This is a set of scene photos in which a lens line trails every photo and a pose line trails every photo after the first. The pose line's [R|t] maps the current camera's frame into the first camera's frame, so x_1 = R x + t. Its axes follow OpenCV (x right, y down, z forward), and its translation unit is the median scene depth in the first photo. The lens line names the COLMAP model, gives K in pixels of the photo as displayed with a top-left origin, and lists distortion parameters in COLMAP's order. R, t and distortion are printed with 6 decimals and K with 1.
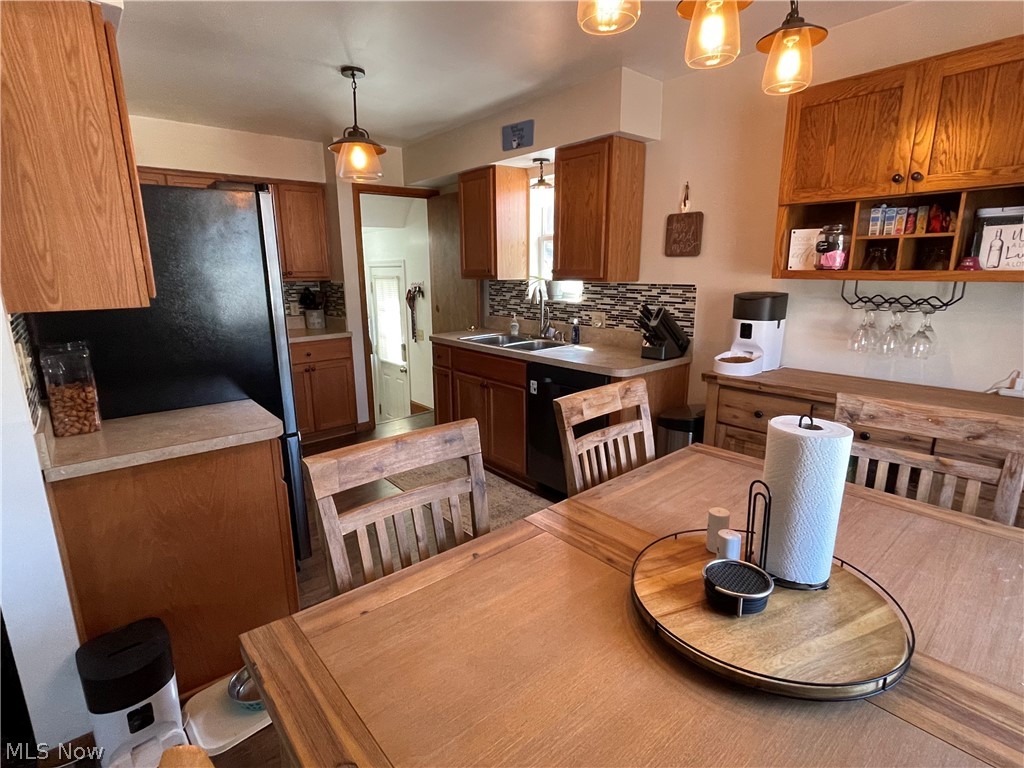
lens RADIAL K [[502.4, 0, 512.0], [0, 502.4, 384.0], [0, 0, 1]] dist [-0.020257, -0.000230]
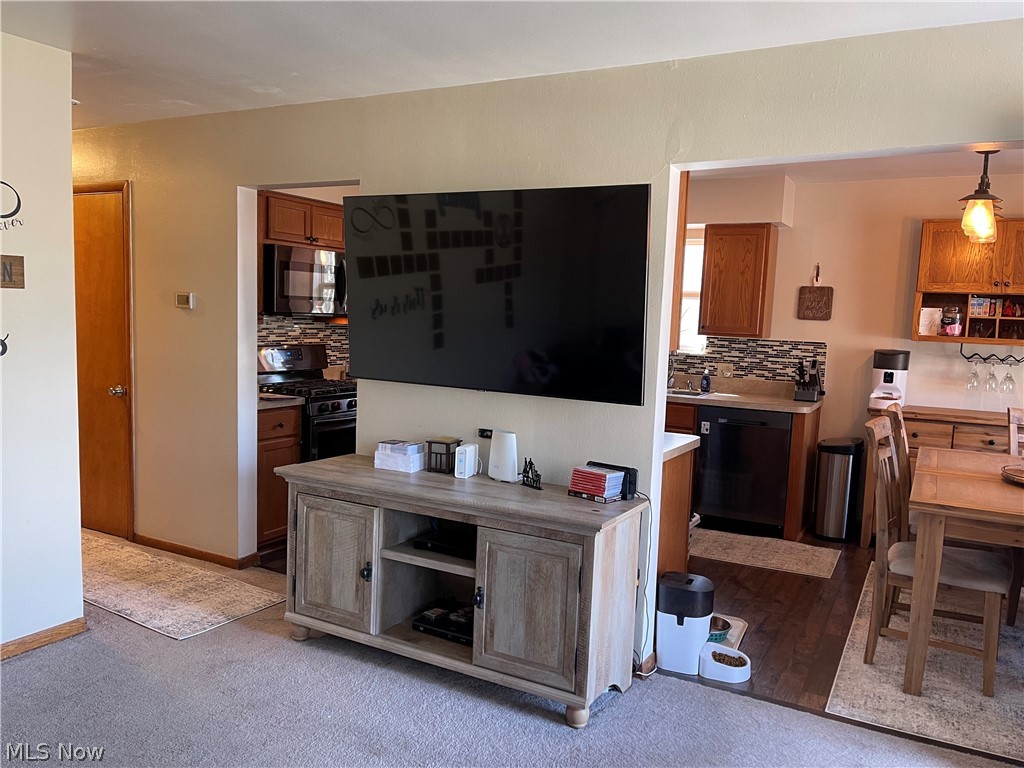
lens RADIAL K [[774.4, 0, 512.0], [0, 774.4, 384.0], [0, 0, 1]] dist [0.105170, -0.144158]
pose [[0.926082, 0.008890, 0.377217, -1.103312], [0.038273, 0.992353, -0.117347, 0.105670], [-0.375376, 0.123110, 0.918660, -0.498962]]
